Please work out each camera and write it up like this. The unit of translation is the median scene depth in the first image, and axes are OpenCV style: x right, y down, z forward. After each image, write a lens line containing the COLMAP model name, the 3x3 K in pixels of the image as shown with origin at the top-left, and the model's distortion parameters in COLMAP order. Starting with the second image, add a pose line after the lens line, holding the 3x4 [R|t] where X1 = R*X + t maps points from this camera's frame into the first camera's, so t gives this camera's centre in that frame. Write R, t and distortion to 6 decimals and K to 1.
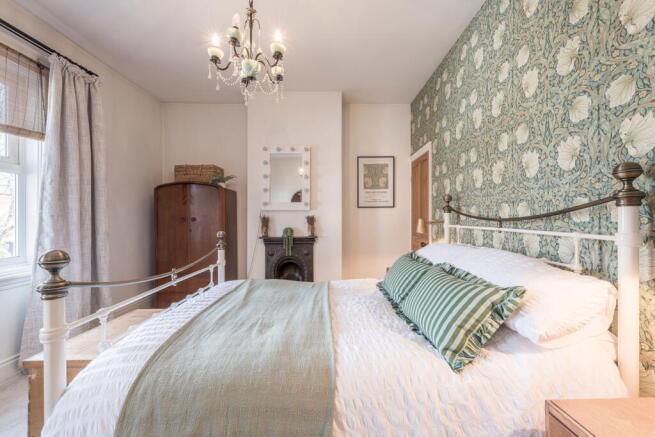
lens RADIAL K [[262.3, 0, 329.3], [0, 262.3, 217.4], [0, 0, 1]] dist [0.010384, -0.001600]
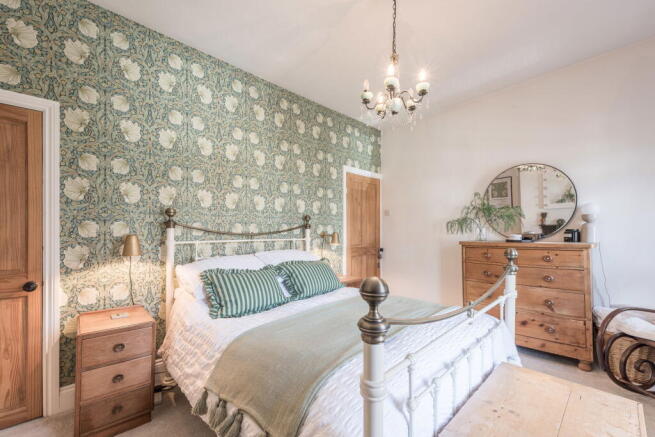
lens RADIAL K [[262.3, 0, 325.5], [0, 262.3, 230.7], [0, 0, 1]] dist [0.010384, -0.001600]
pose [[-0.661307, 0.003391, 0.750107, -0.461516], [0.000154, 0.999990, -0.004384, -0.003411], [-0.750115, -0.002784, -0.661301, 0.970940]]
